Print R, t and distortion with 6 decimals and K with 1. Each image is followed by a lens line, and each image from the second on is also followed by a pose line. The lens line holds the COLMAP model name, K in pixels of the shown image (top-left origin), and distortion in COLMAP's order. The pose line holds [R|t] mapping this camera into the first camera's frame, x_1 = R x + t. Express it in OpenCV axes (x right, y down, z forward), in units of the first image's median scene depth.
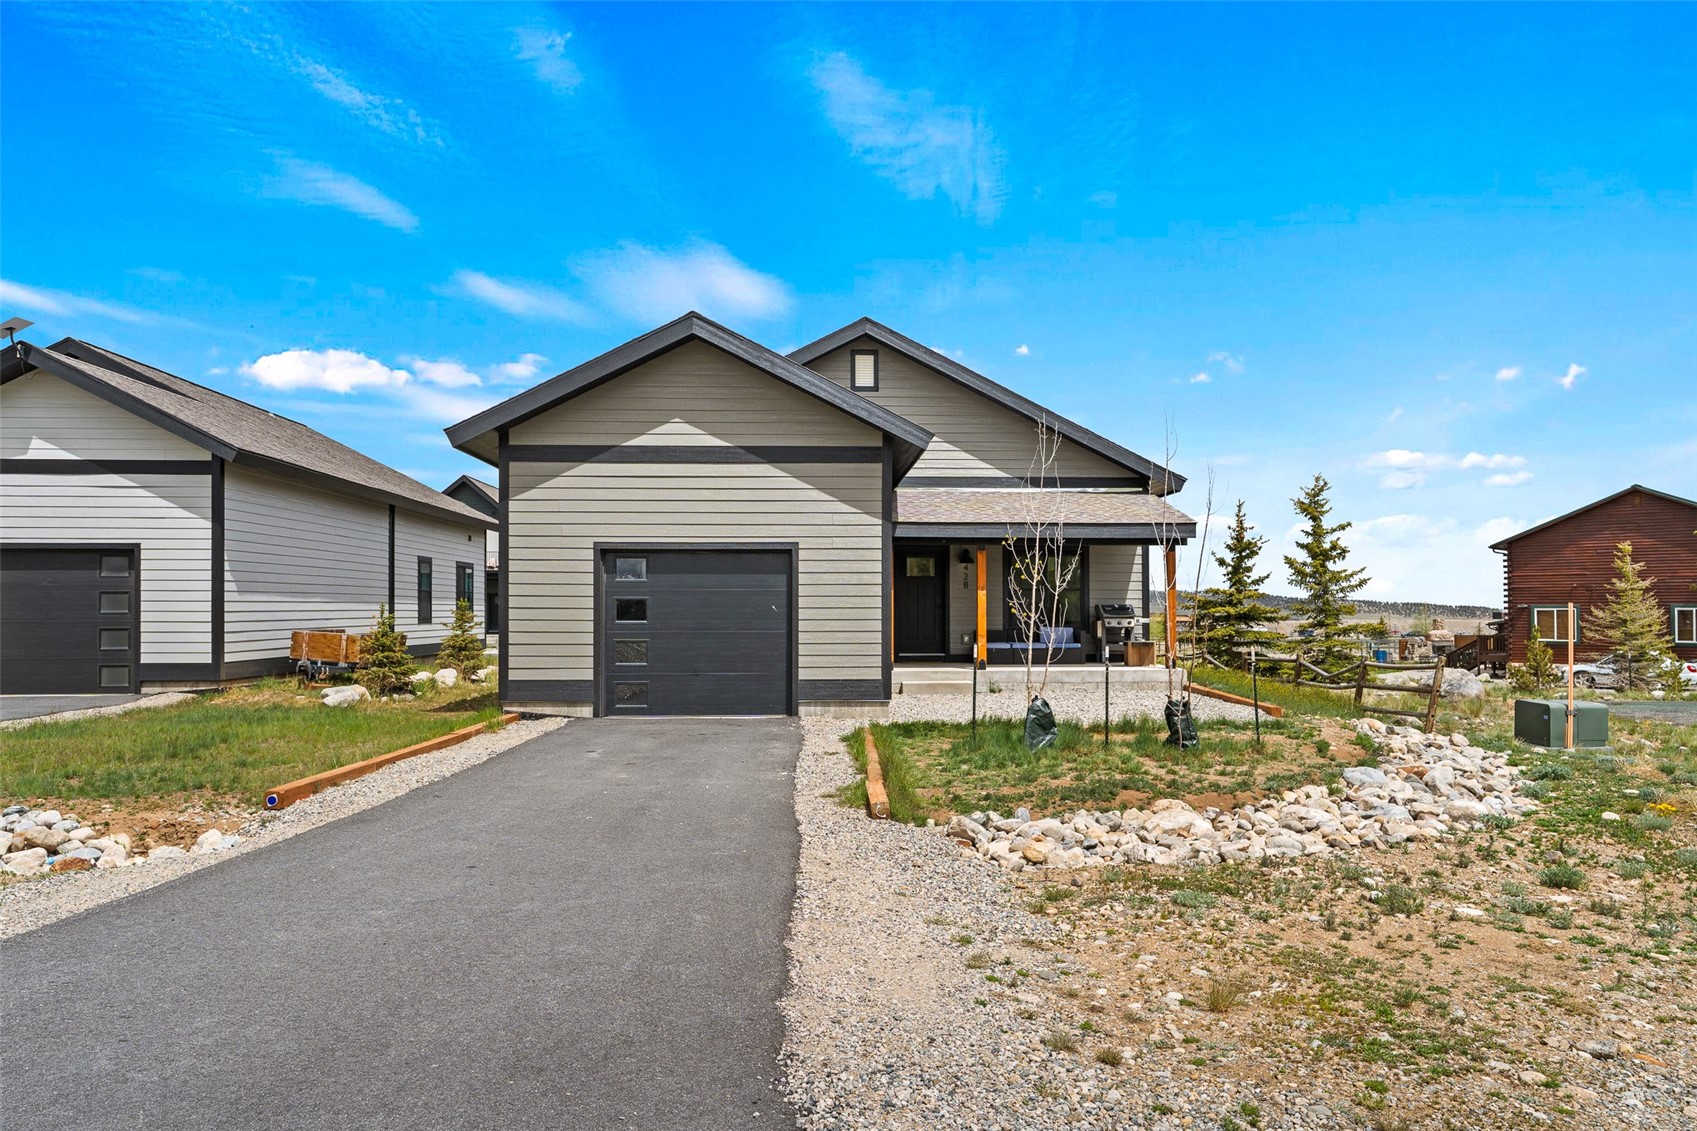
lens RADIAL K [[1145.9, 0, 860.3], [0, 1145.9, 568.8], [0, 0, 1]] dist [-0.005163, -0.001370]
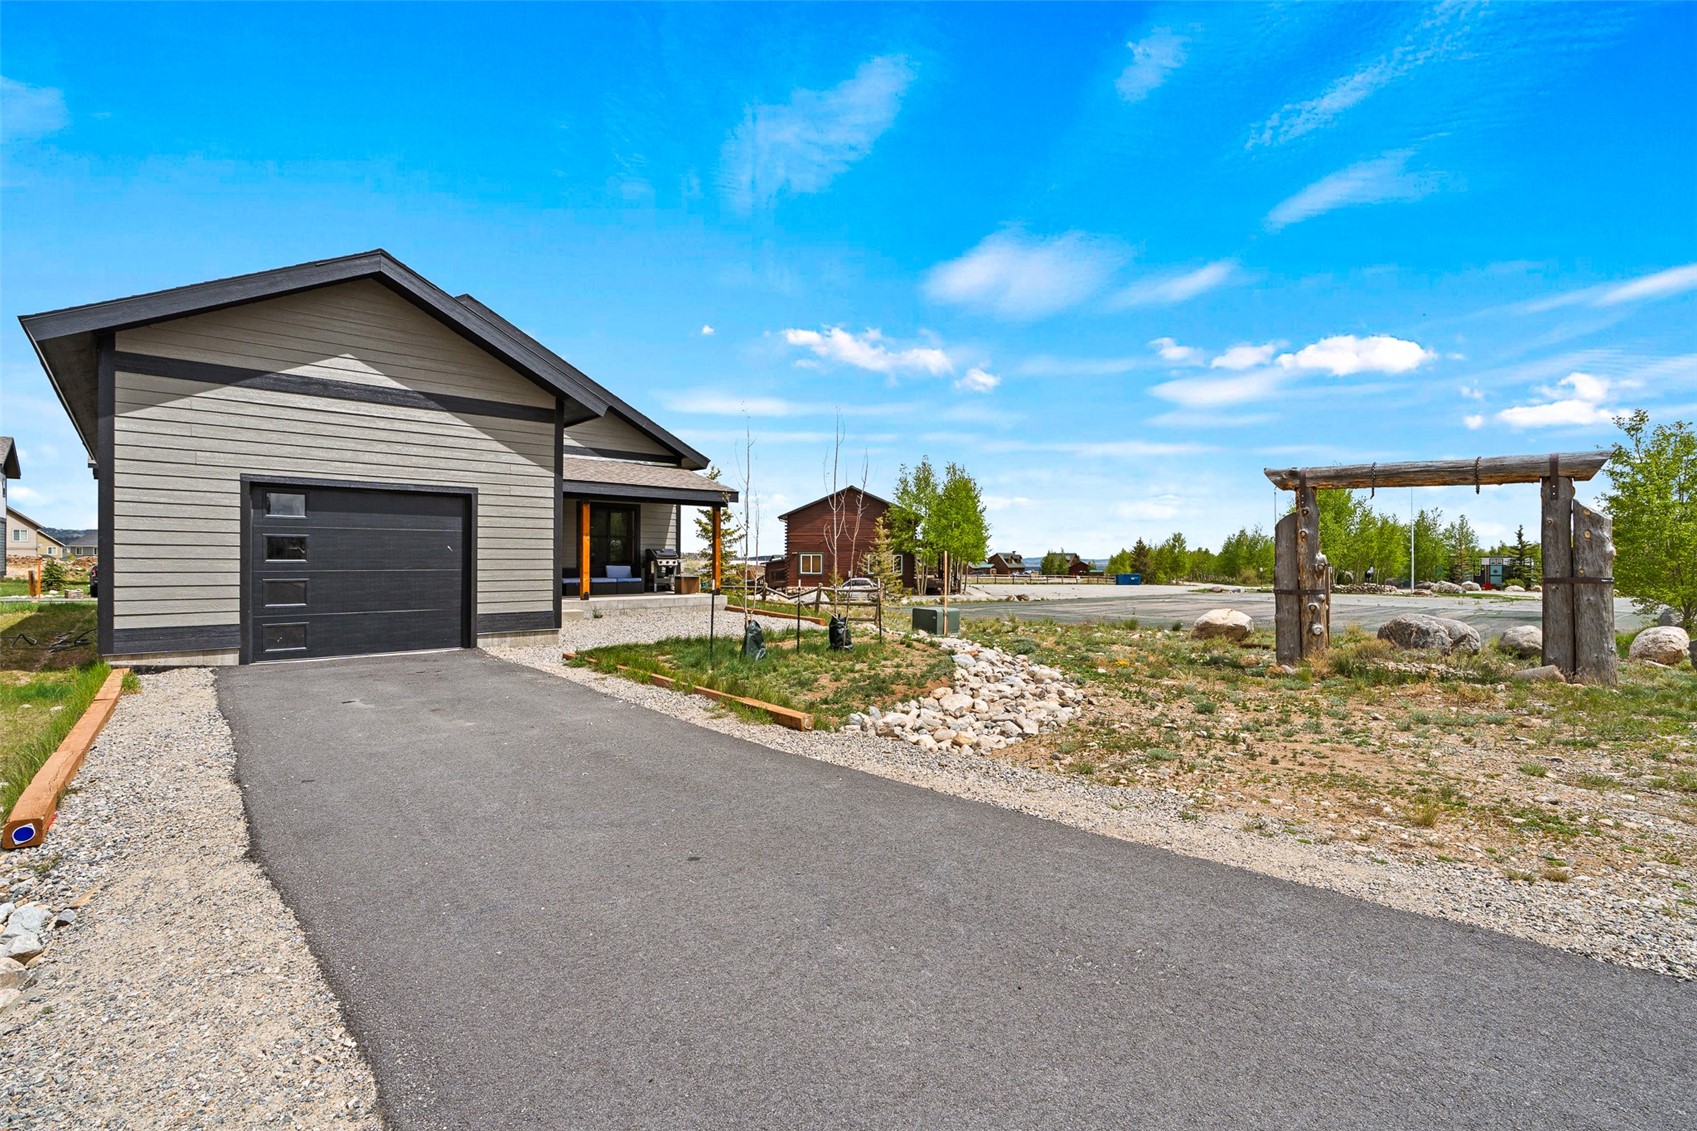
lens RADIAL K [[768.6, 0, 855.2], [0, 768.6, 552.3], [0, 0, 1]] dist [-0.004498, 0.001138]
pose [[0.763131, 0.008895, 0.646182, -0.250359], [-0.030168, 0.999305, 0.021873, 0.011001], [-0.645539, -0.036186, 0.762869, 0.211287]]
